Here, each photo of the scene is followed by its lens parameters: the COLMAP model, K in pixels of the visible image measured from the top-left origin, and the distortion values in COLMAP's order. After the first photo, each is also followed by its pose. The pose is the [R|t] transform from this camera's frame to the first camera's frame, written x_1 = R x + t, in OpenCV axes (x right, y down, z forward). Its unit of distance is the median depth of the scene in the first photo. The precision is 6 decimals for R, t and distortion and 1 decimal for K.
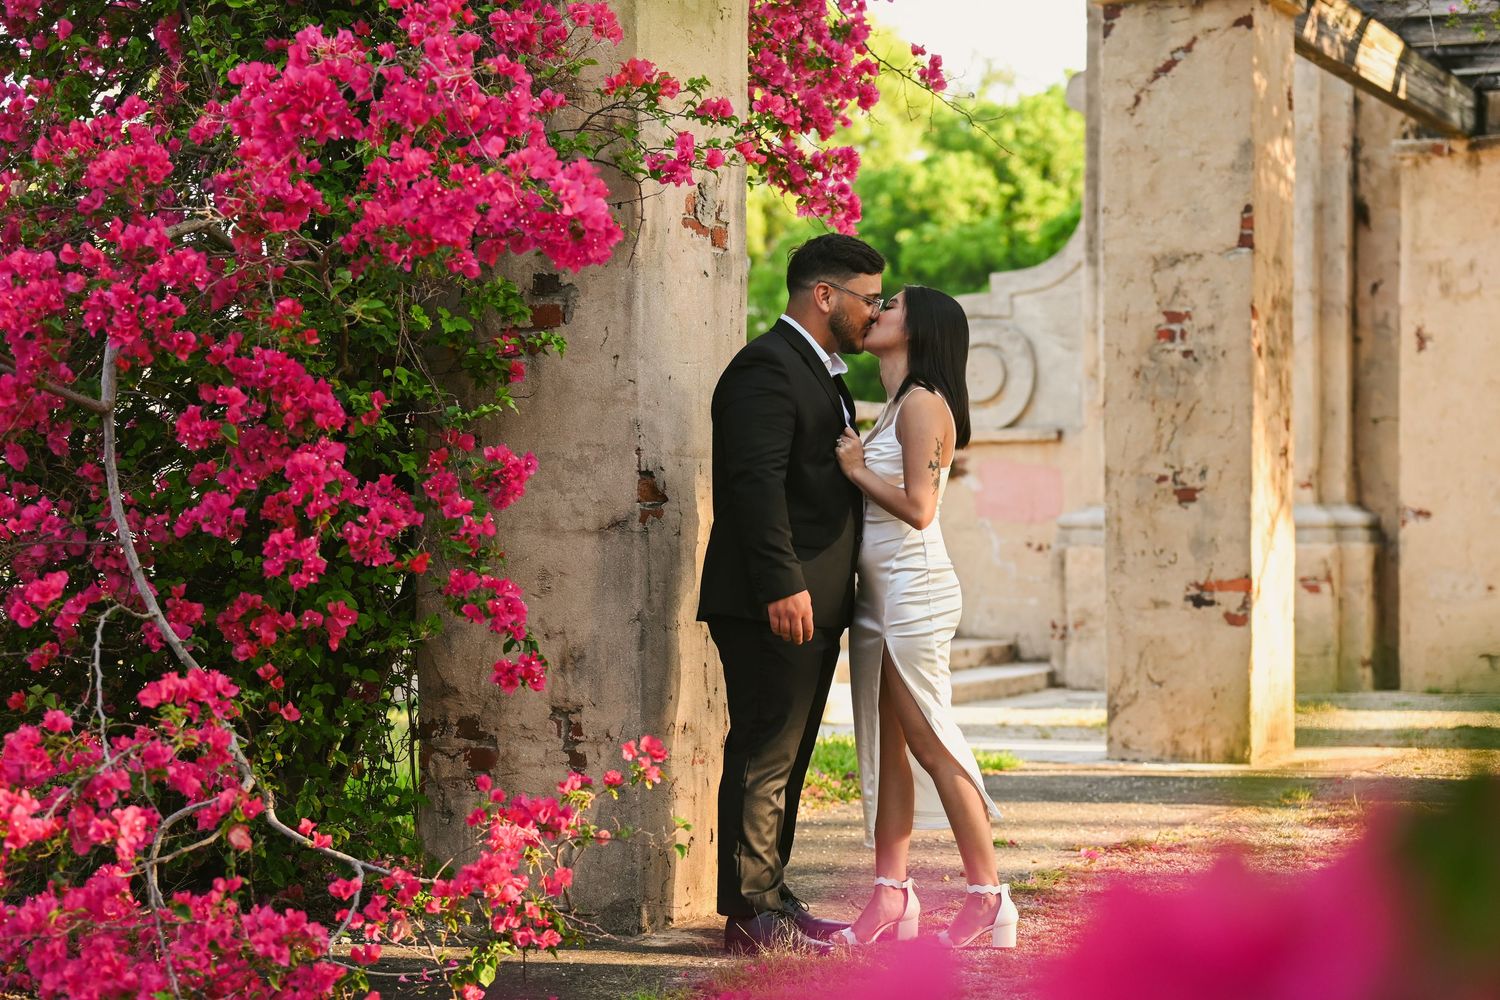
lens RADIAL K [[3326.0, 0, 741.8], [0, 3326.0, 560.6], [0, 0, 1]] dist [0.025844, 0.000000]
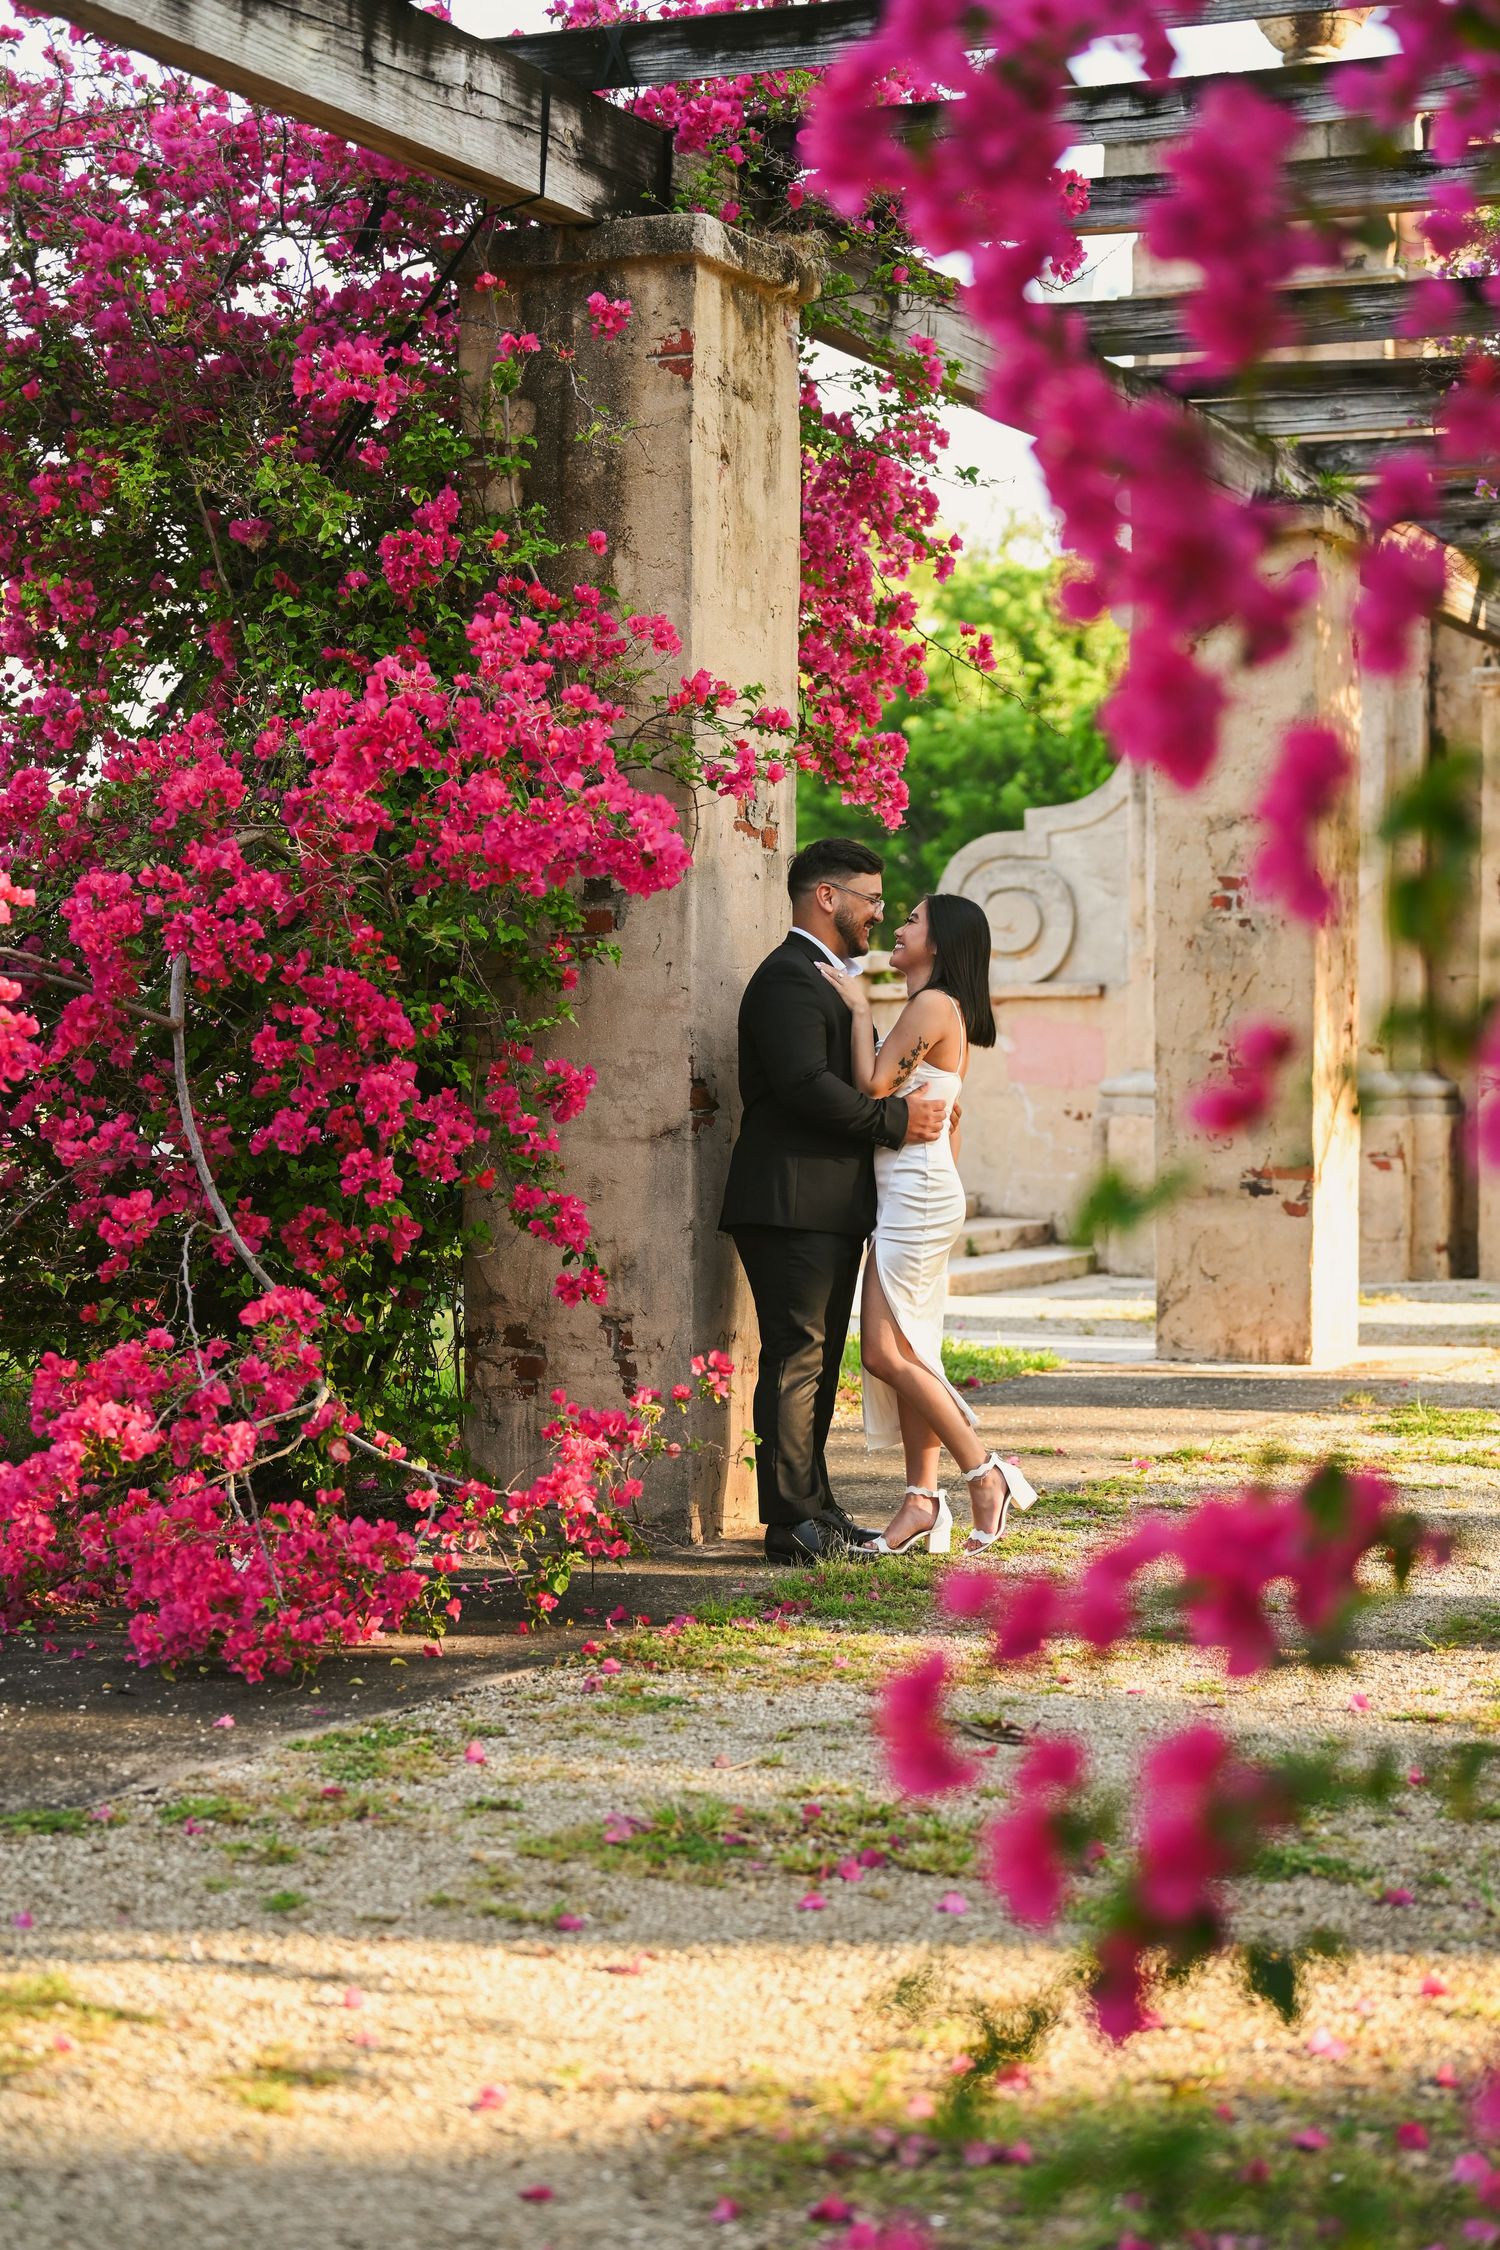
lens RADIAL K [[3944.5, 0, 748.4], [0, 3944.5, 1134.1], [0, 0, 1]] dist [-0.009108, 0.000000]
pose [[0.999964, 0.003198, 0.007868, -0.018515], [-0.003254, 0.999970, 0.007071, -0.015091], [-0.007845, -0.007097, 0.999944, -0.141240]]
